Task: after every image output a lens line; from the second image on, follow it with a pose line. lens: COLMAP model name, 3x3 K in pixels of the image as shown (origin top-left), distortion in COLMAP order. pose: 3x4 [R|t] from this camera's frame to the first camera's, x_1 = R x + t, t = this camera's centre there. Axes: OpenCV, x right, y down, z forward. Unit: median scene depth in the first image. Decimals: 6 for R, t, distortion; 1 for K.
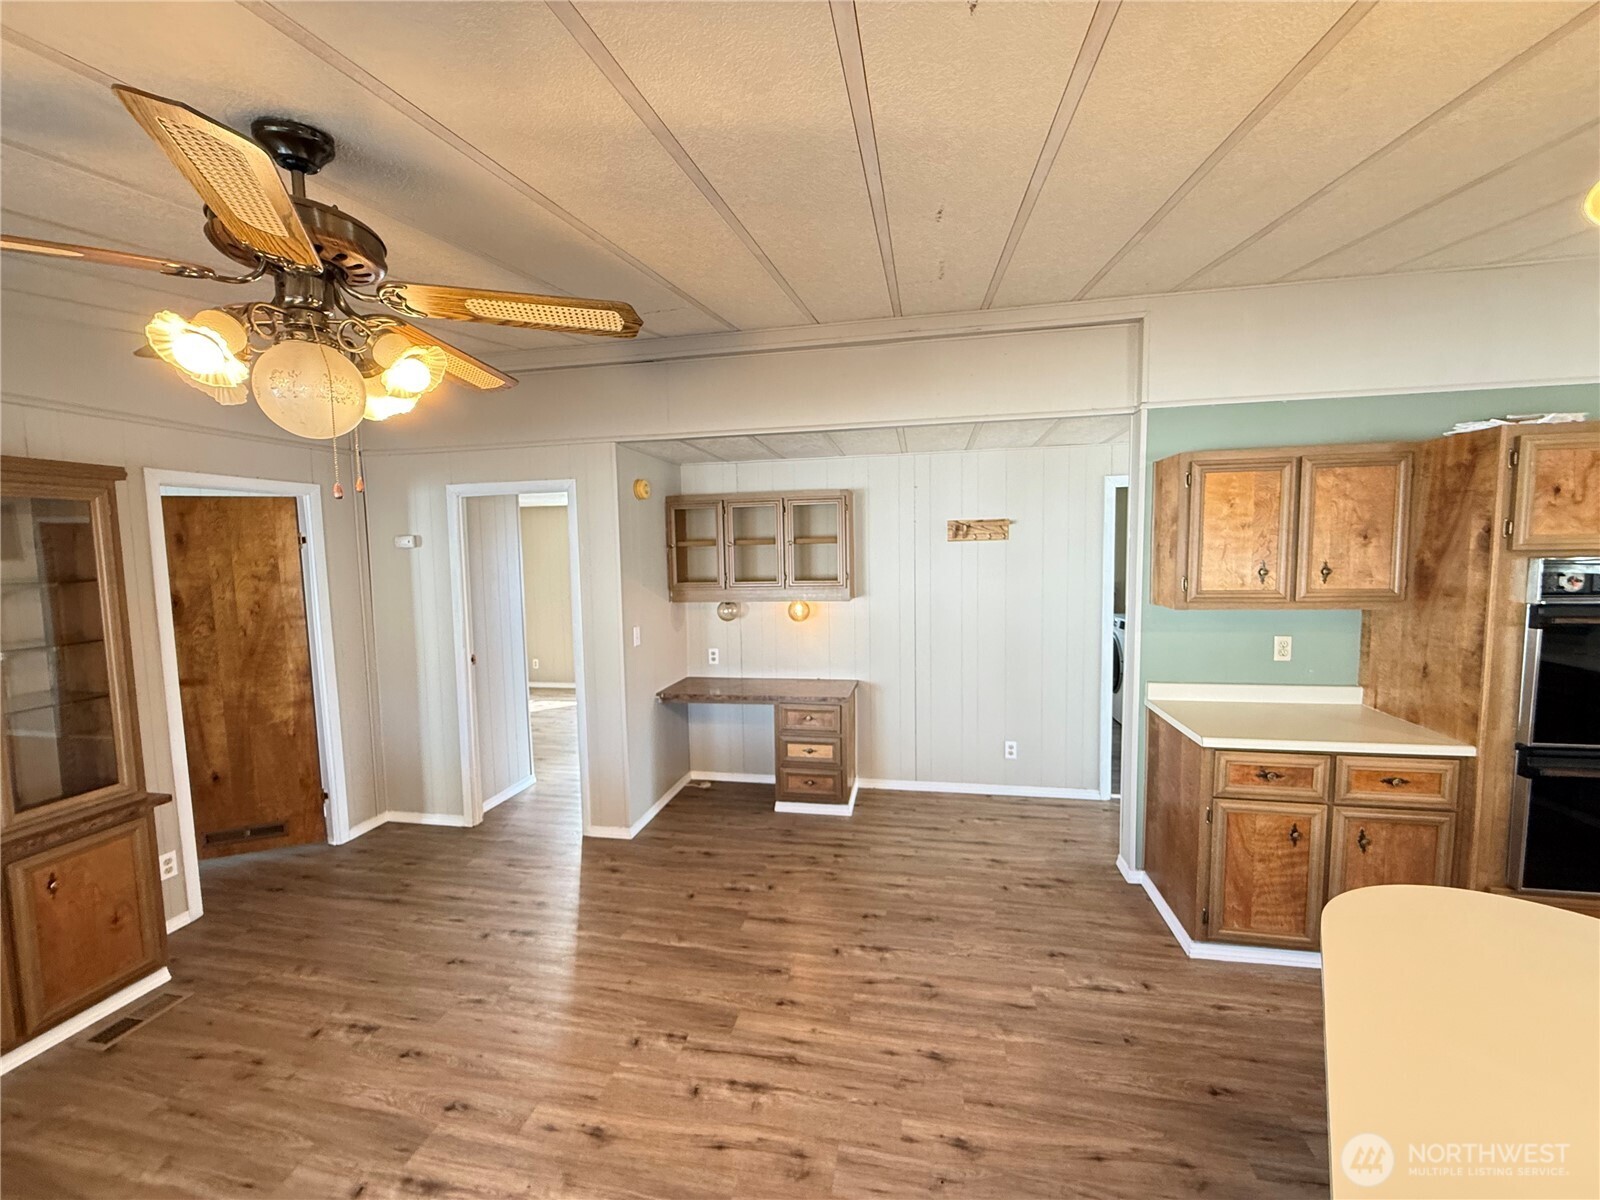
lens RADIAL K [[634.2, 0, 800.2], [0, 634.2, 606.3], [0, 0, 1]] dist [-0.004629, 0.002516]
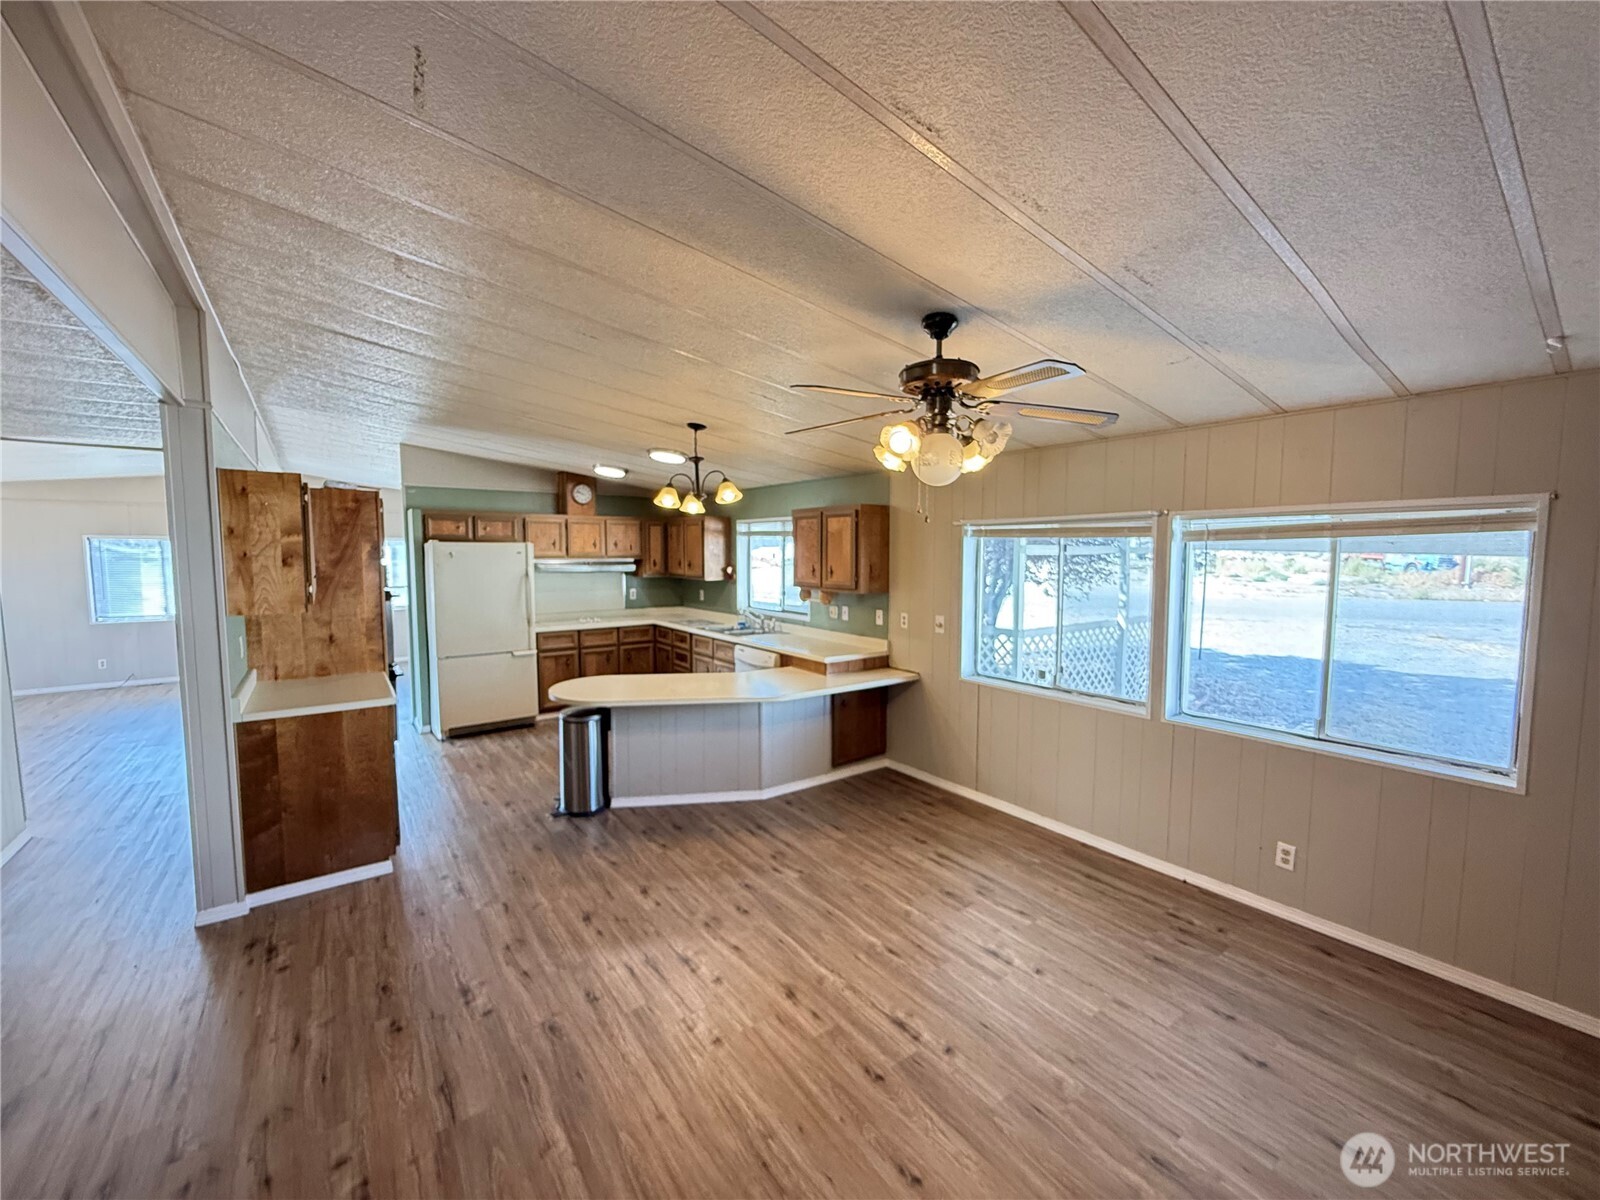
lens RADIAL K [[634.2, 0, 800.2], [0, 634.2, 606.3], [0, 0, 1]] dist [-0.004629, 0.002516]
pose [[-0.737486, -0.036635, 0.674368, -0.928841], [0.074158, 0.988097, 0.134777, -0.104306], [-0.671279, 0.149406, -0.725991, 1.418720]]
